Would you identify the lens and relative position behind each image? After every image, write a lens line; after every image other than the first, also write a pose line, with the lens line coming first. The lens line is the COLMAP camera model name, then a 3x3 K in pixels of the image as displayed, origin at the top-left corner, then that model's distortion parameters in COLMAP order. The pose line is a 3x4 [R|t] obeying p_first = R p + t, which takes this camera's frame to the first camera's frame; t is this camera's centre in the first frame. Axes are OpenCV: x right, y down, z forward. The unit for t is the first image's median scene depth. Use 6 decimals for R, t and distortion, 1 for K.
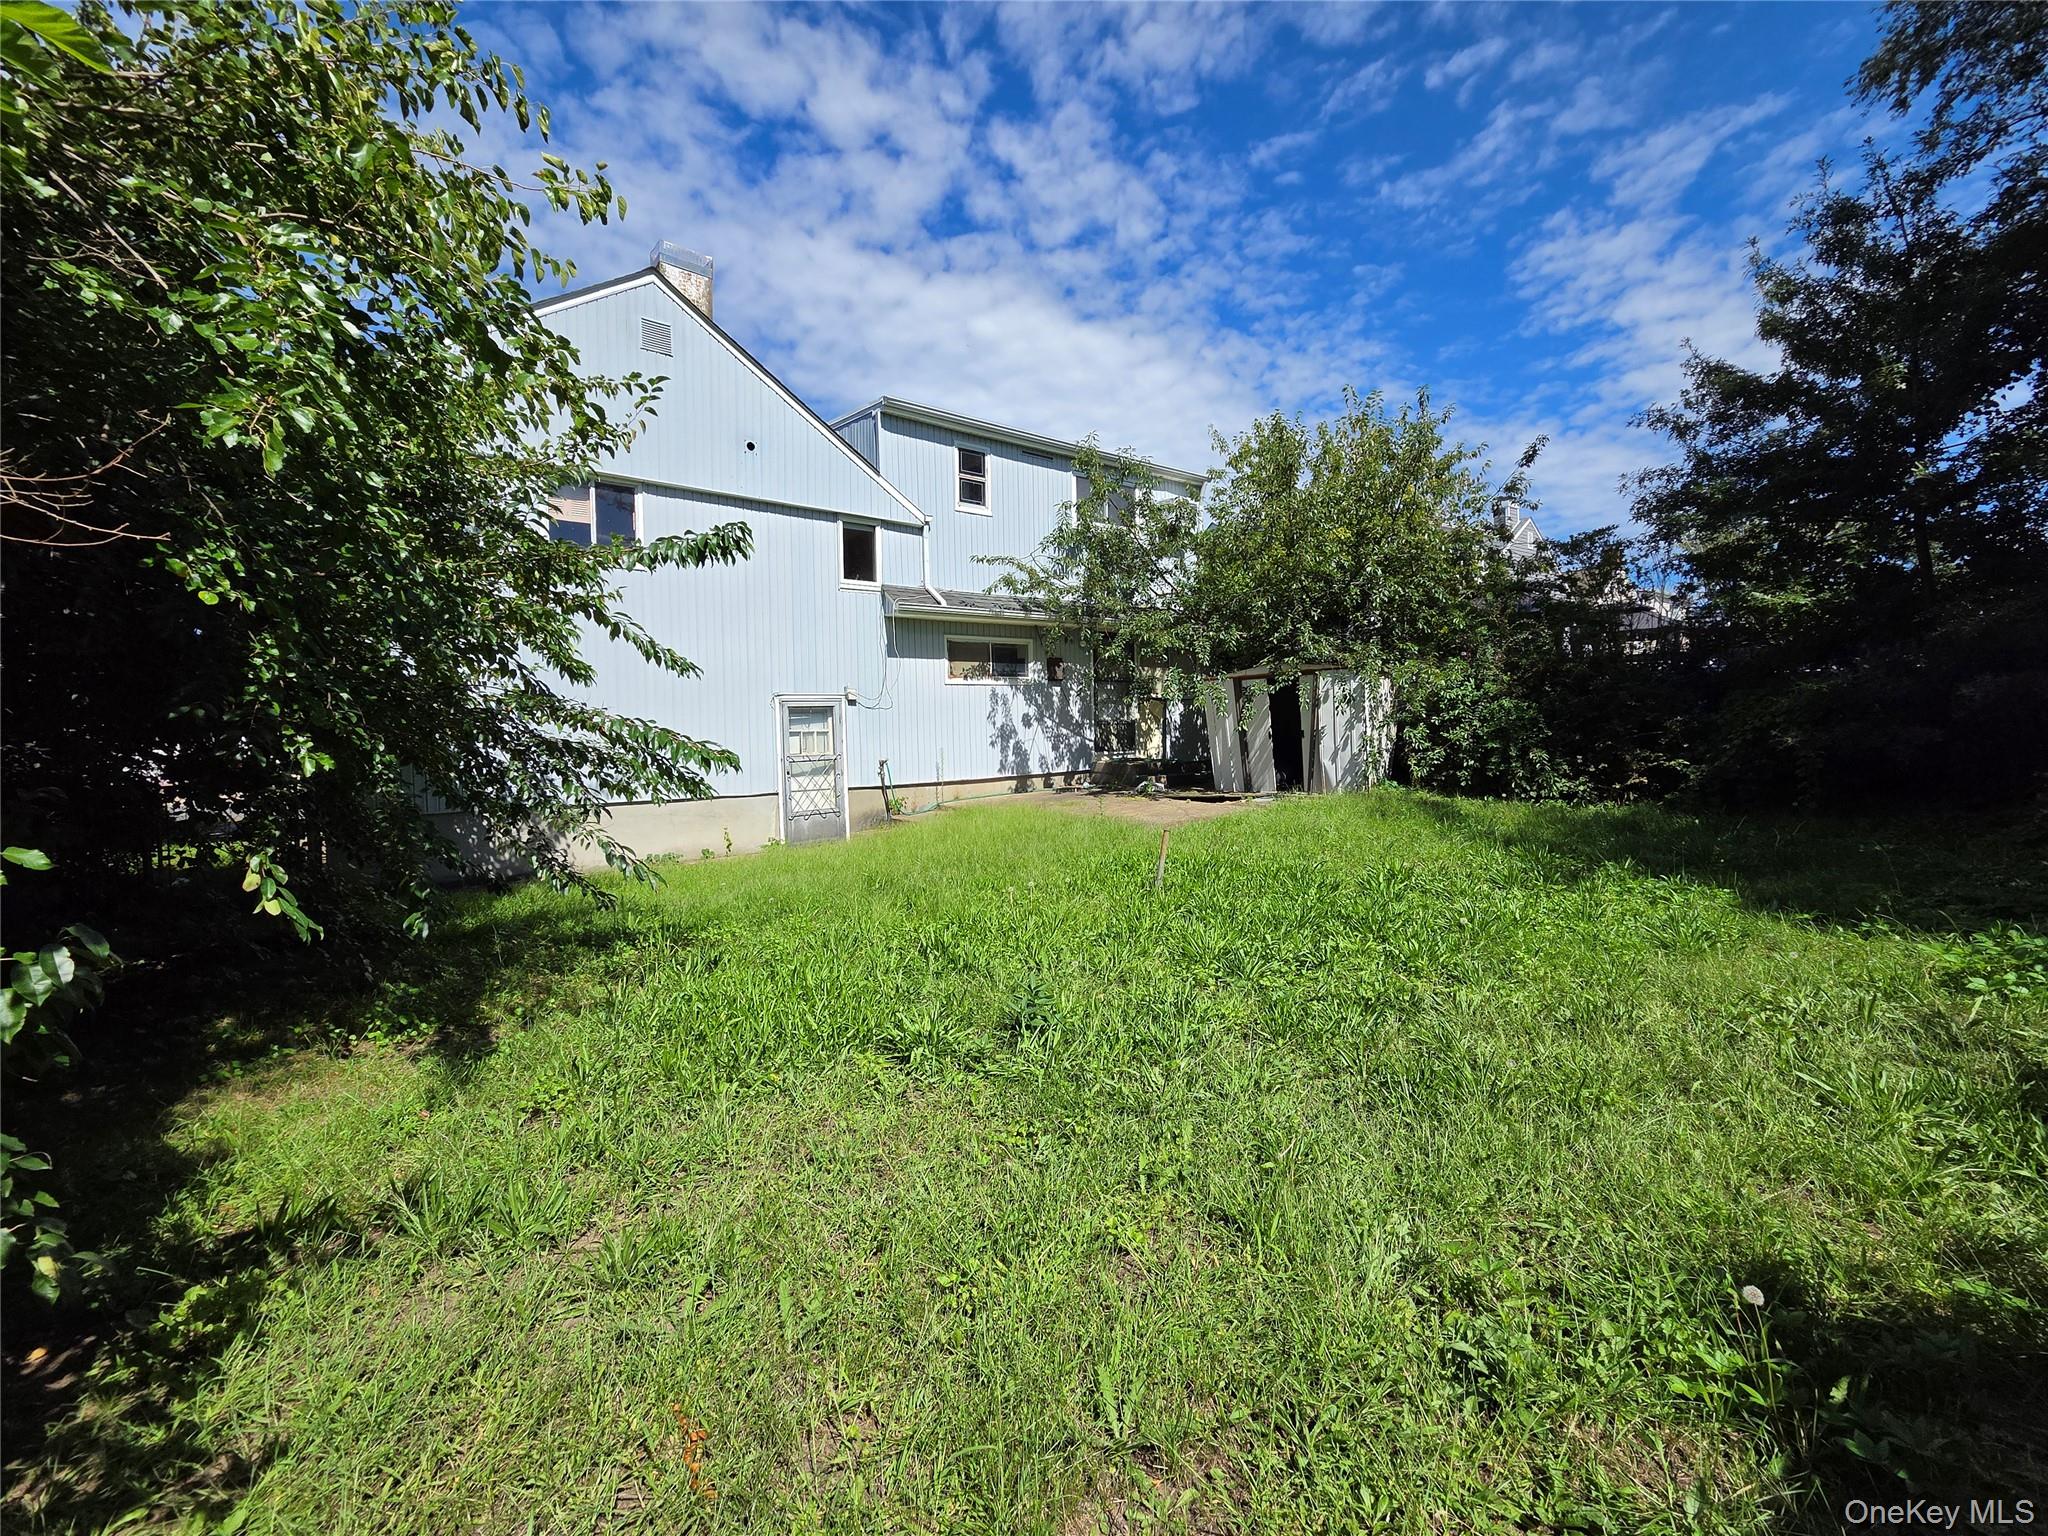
lens RADIAL K [[832.4, 0, 1063.7], [0, 832.4, 753.0], [0, 0, 1]] dist [0.001844, -0.002766]
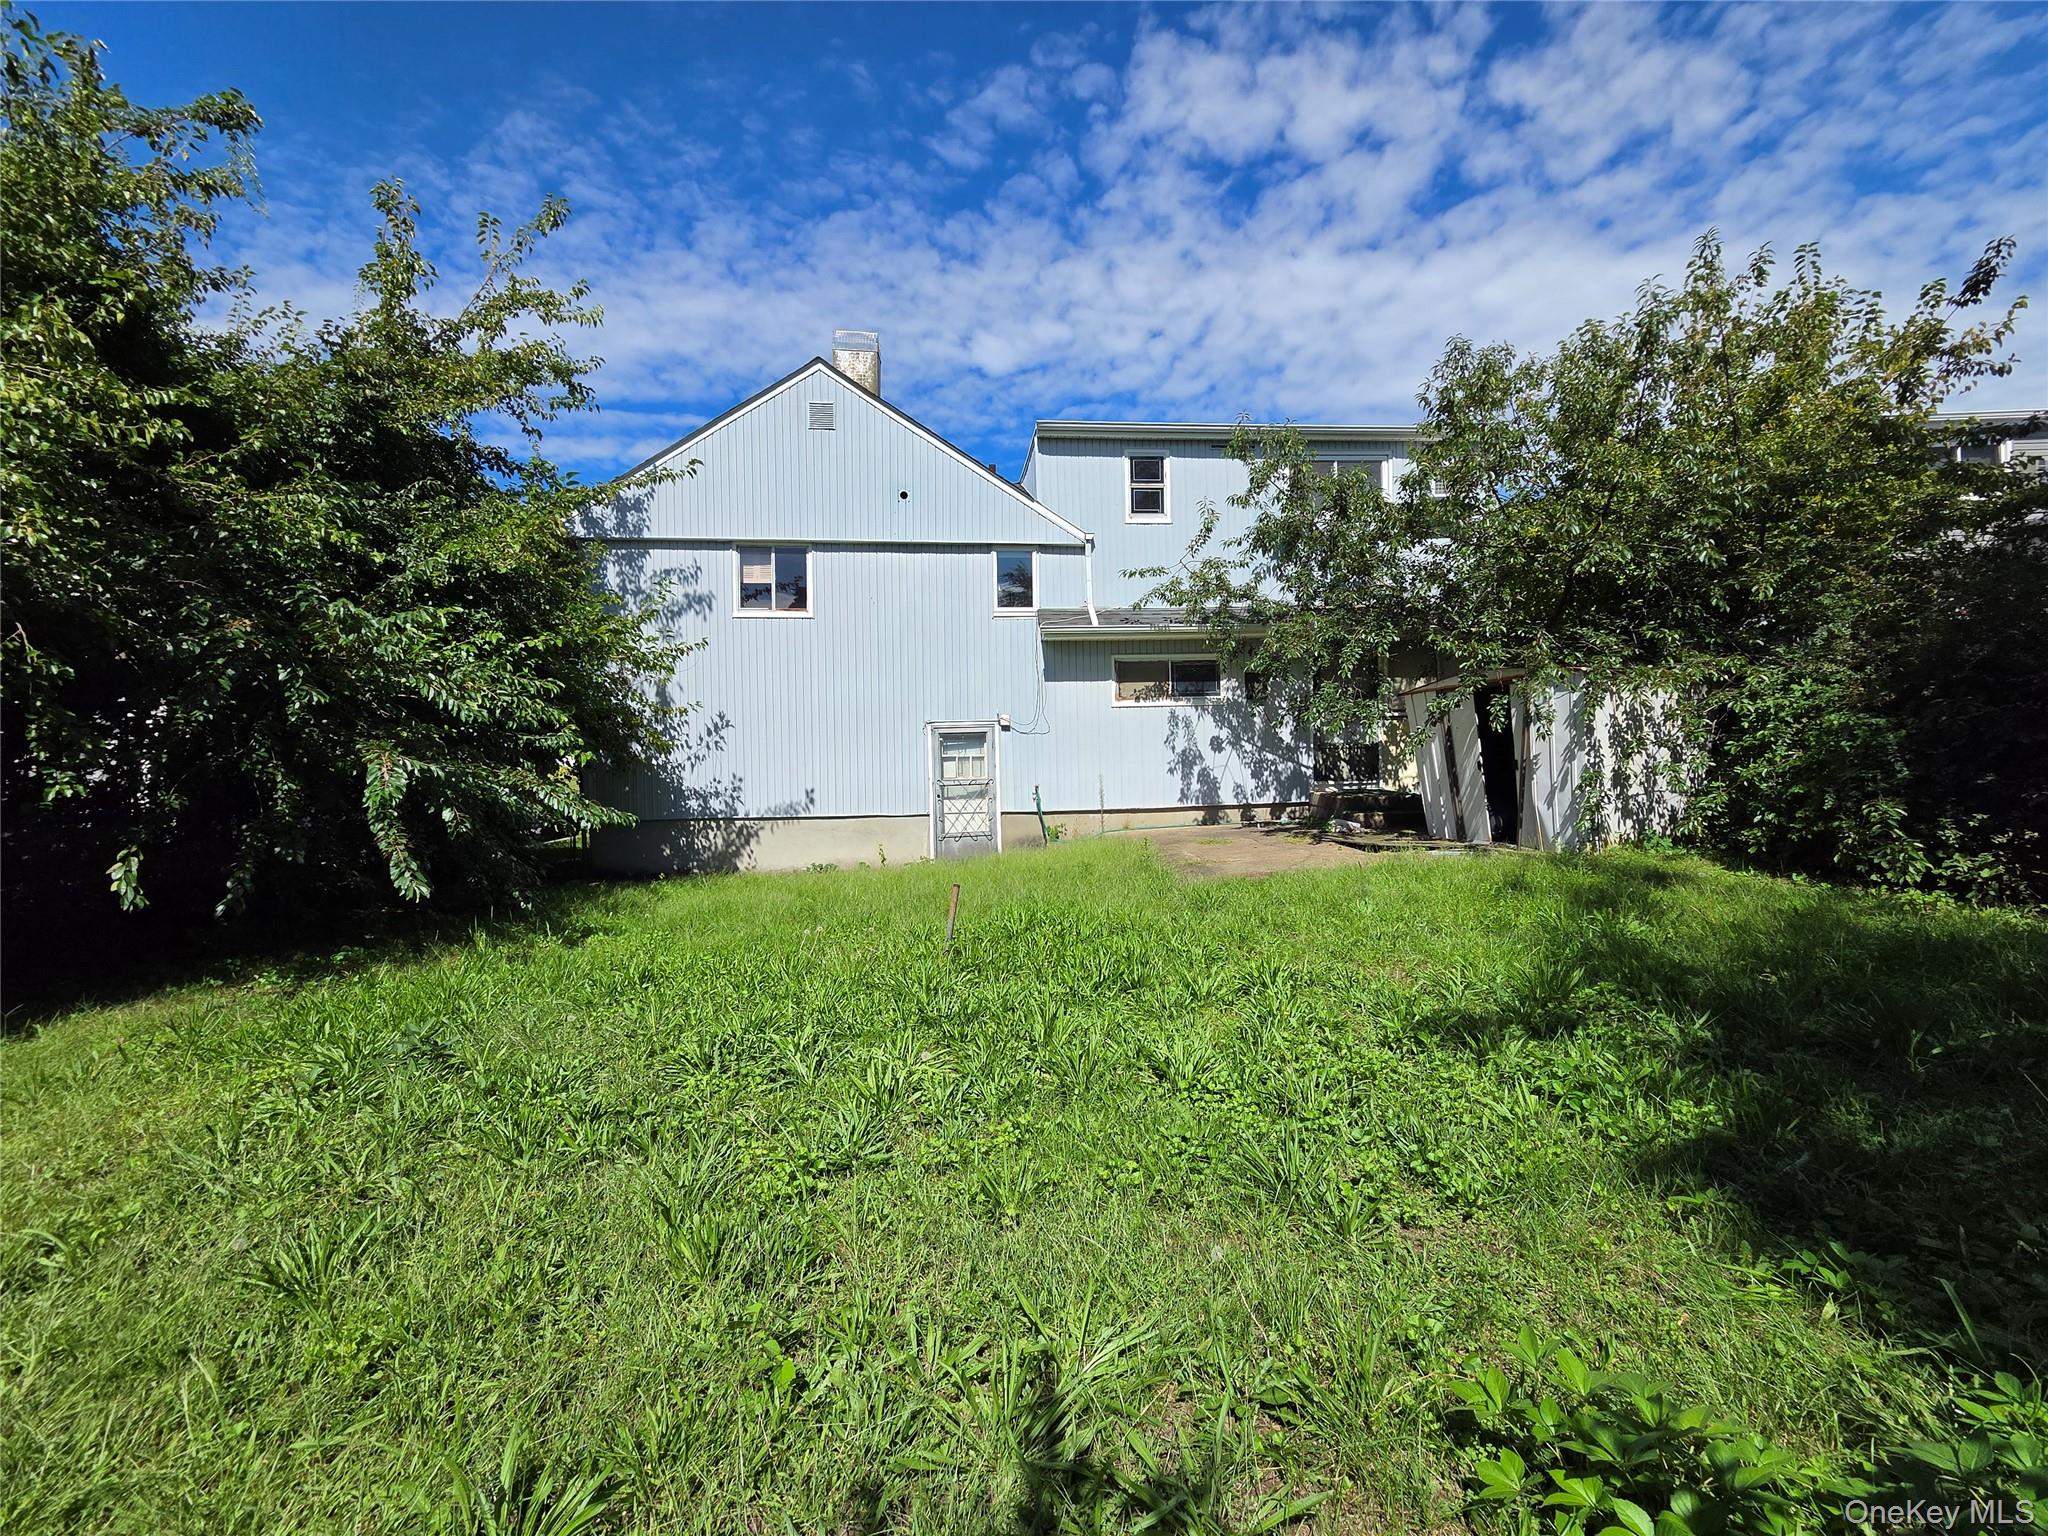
lens RADIAL K [[832.4, 0, 1038.8], [0, 832.4, 751.9], [0, 0, 1]] dist [0.001844, -0.002766]
pose [[0.831704, 0.003587, -0.555207, 0.299538], [-0.015579, 0.999736, -0.016878, -0.013504], [0.555000, 0.022687, 0.831541, 0.157188]]
